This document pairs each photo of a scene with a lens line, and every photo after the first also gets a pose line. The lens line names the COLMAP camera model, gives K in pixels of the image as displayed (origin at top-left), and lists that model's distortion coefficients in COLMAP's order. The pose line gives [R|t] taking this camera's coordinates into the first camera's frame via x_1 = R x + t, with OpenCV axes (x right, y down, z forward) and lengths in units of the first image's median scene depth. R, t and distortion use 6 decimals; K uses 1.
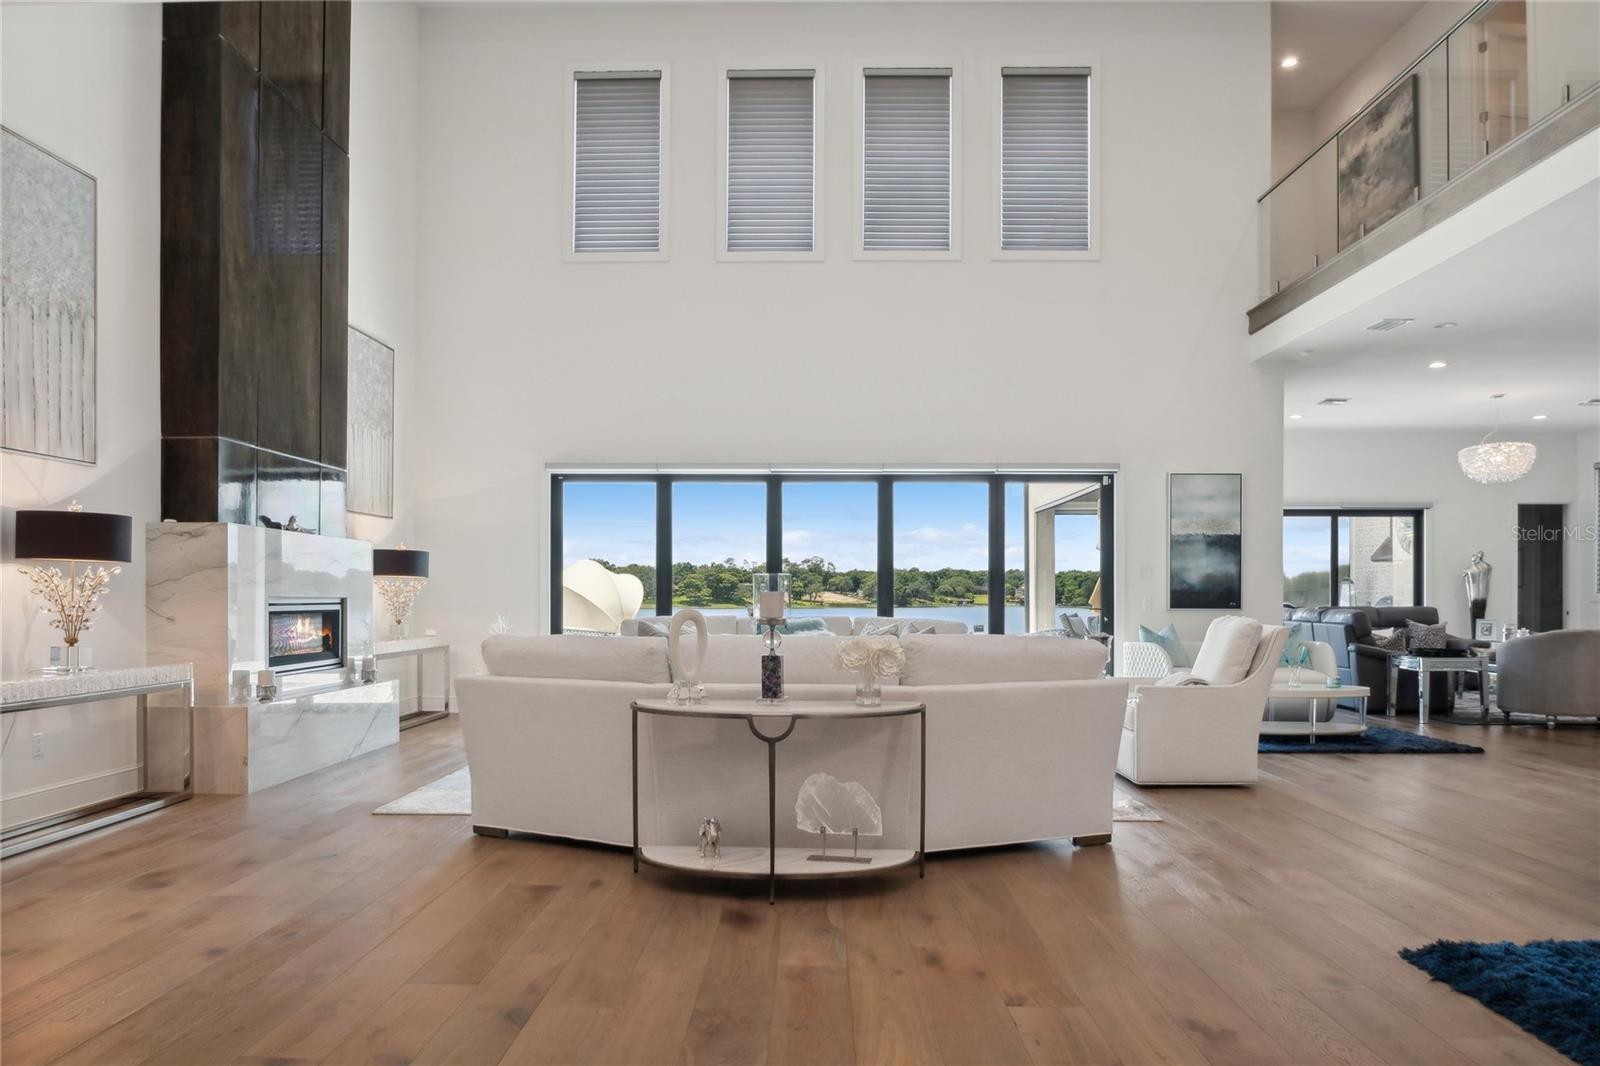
lens RADIAL K [[1072.7, 0, 805.4], [0, 1072.7, 599.7], [0, 0, 1]] dist [-0.005983, 0.000079]
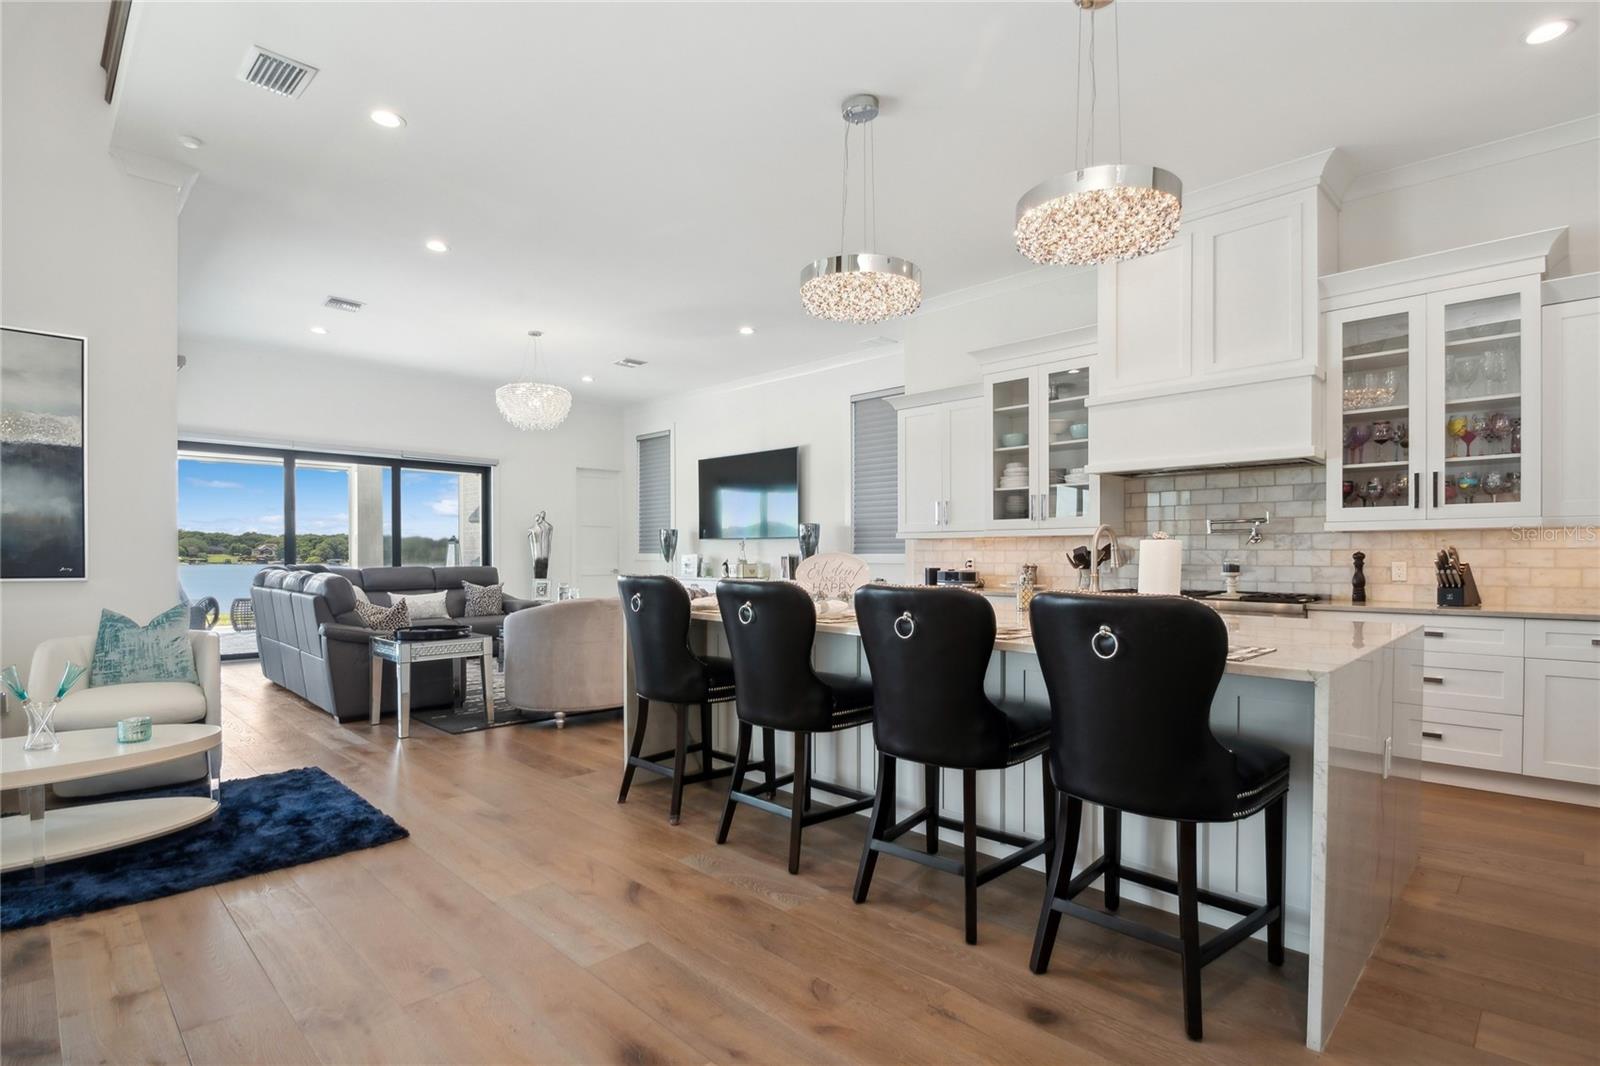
lens RADIAL K [[787.0, 0, 780.5], [0, 787.0, 555.7], [0, 0, 1]] dist [-0.001791, -0.000482]
pose [[0.707054, 0.000250, 0.707159, 0.368275], [0.001980, 0.999995, -0.002333, -0.001270], [-0.707157, 0.003050, 0.707050, 0.438268]]
